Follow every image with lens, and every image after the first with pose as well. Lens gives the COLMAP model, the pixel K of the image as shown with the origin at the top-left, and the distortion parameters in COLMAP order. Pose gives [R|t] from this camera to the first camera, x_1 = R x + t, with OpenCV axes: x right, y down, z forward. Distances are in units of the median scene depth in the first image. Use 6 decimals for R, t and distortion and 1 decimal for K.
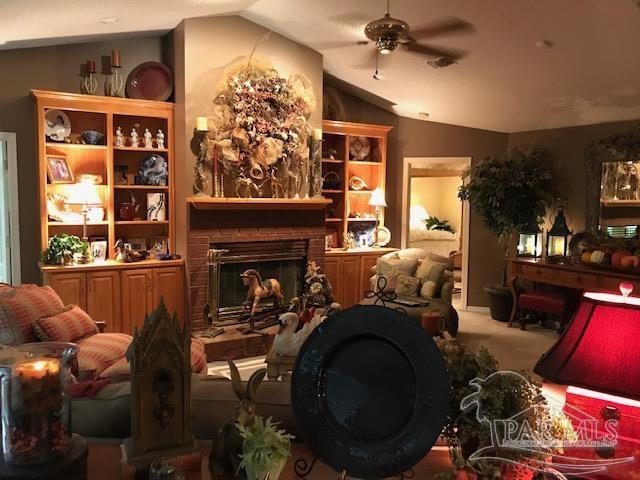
lens RADIAL K [[535.9, 0, 320.1], [0, 535.9, 240.4], [0, 0, 1]] dist [0.012488, 0.008466]
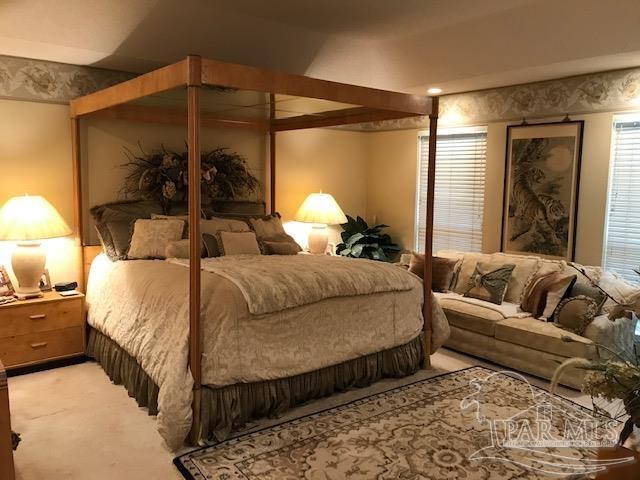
lens RADIAL K [[535.9, 0, 319.4], [0, 535.9, 239.0], [0, 0, 1]] dist [0.012488, 0.008466]
pose [[0.990447, -0.014311, 0.137149, 0.119017], [0.009783, 0.999386, 0.033633, -0.040468], [-0.137546, -0.031970, 0.989979, 0.553400]]
